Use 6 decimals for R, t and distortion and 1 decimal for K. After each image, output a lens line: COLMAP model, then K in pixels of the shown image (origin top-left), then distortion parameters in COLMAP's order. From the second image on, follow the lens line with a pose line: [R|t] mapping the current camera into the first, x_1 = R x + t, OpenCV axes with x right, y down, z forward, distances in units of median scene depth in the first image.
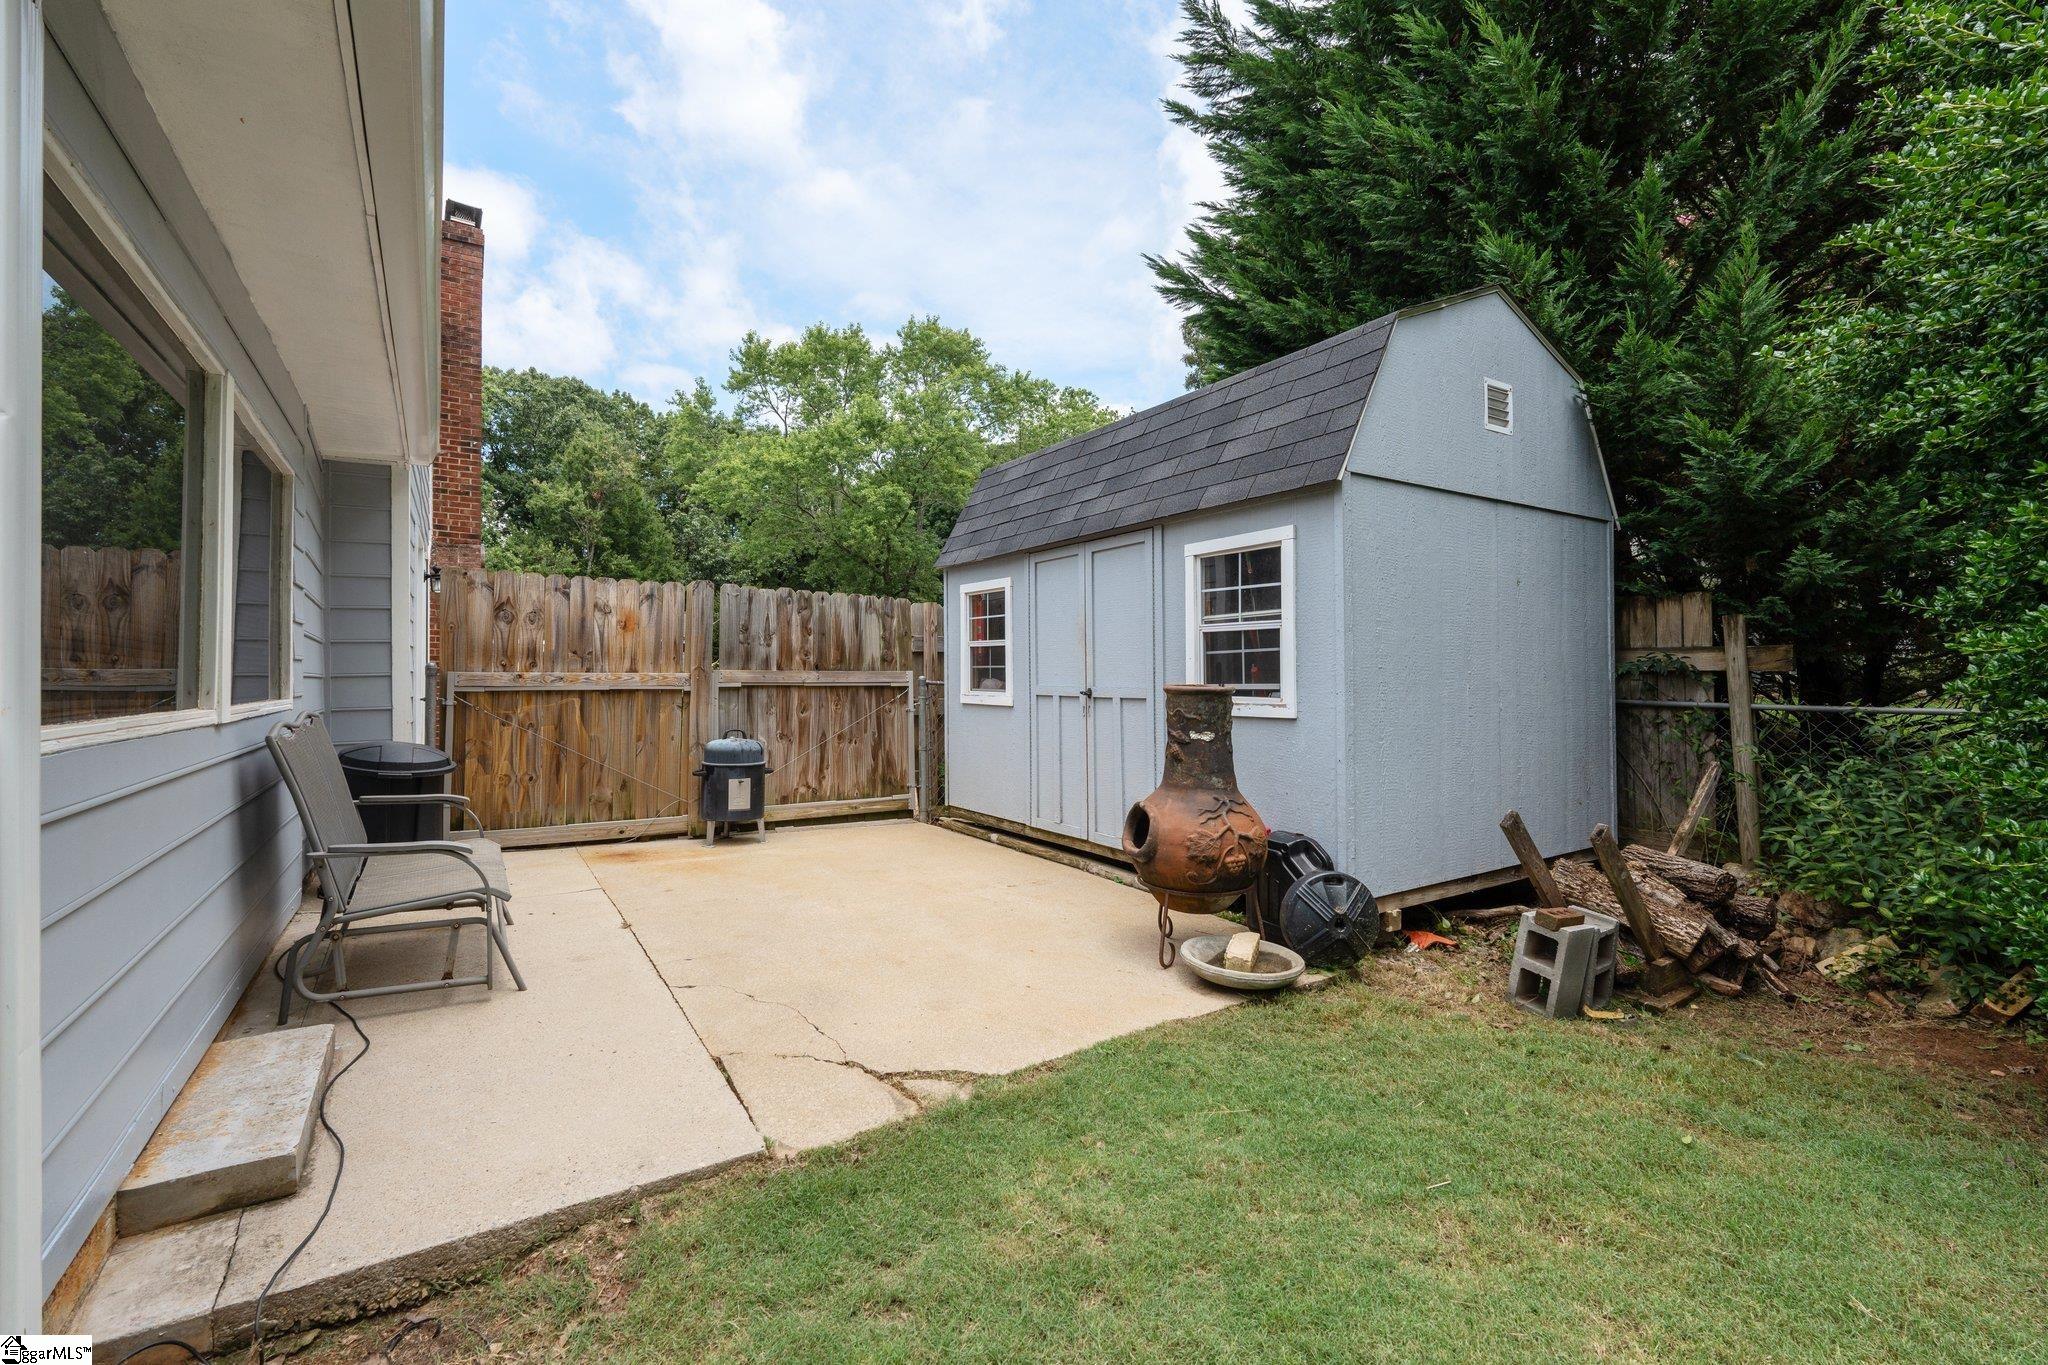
lens RADIAL K [[909.9, 0, 1012.9], [0, 909.9, 655.3], [0, 0, 1]] dist [-0.004168, -0.001144]
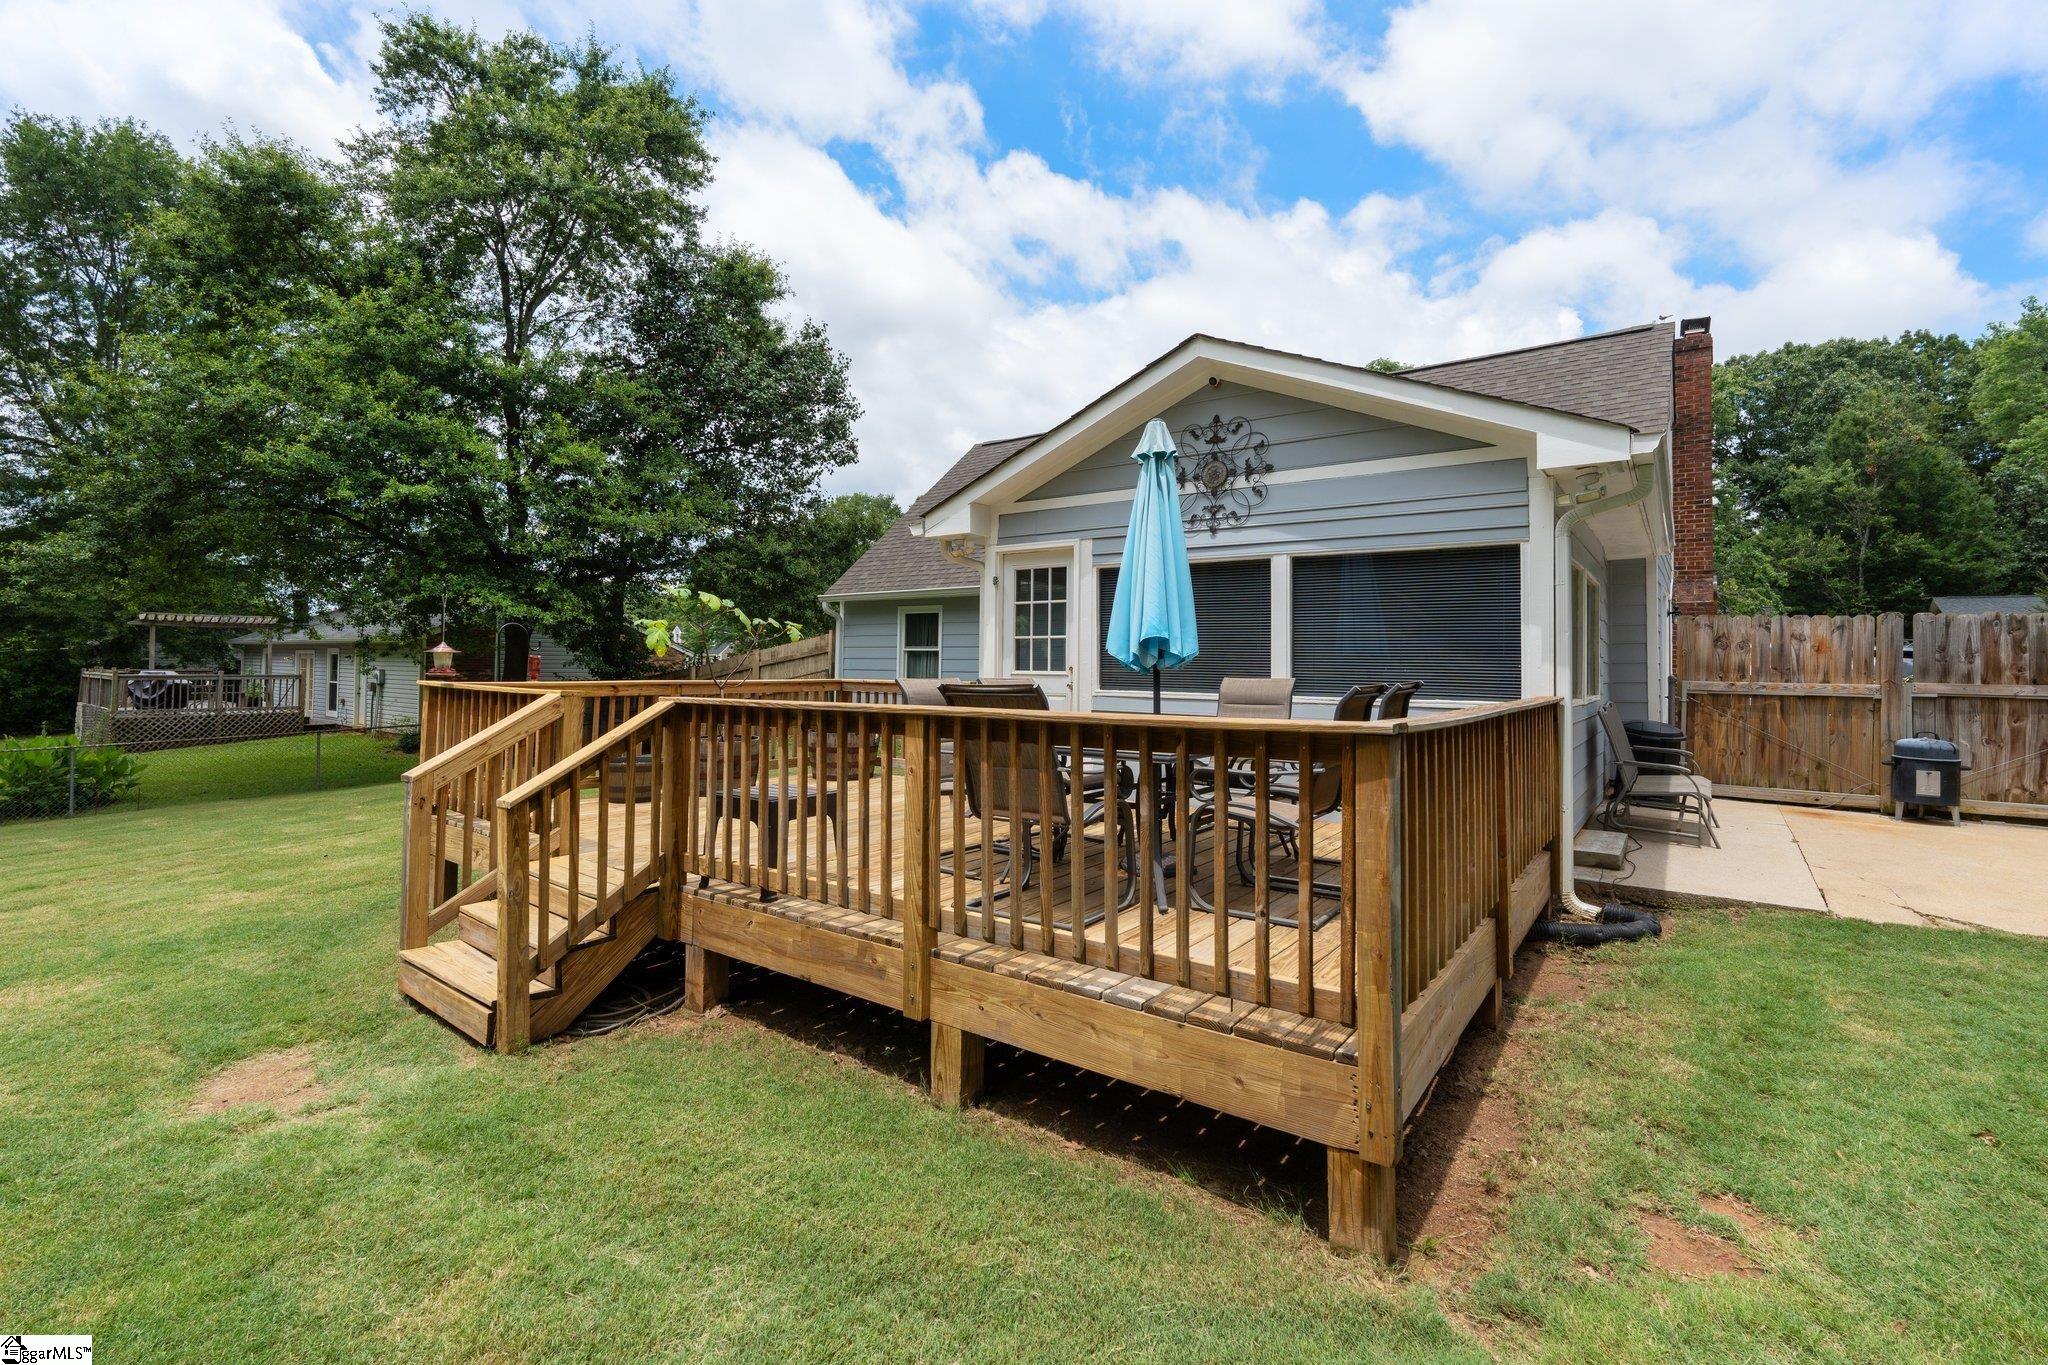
lens RADIAL K [[909.9, 0, 1012.9], [0, 909.9, 655.3], [0, 0, 1]] dist [-0.004168, -0.001144]
pose [[0.359410, -0.002984, -0.933175, 0.371353], [0.009081, 0.999959, 0.000300, -0.031452], [0.933135, -0.008582, 0.359422, -0.562548]]
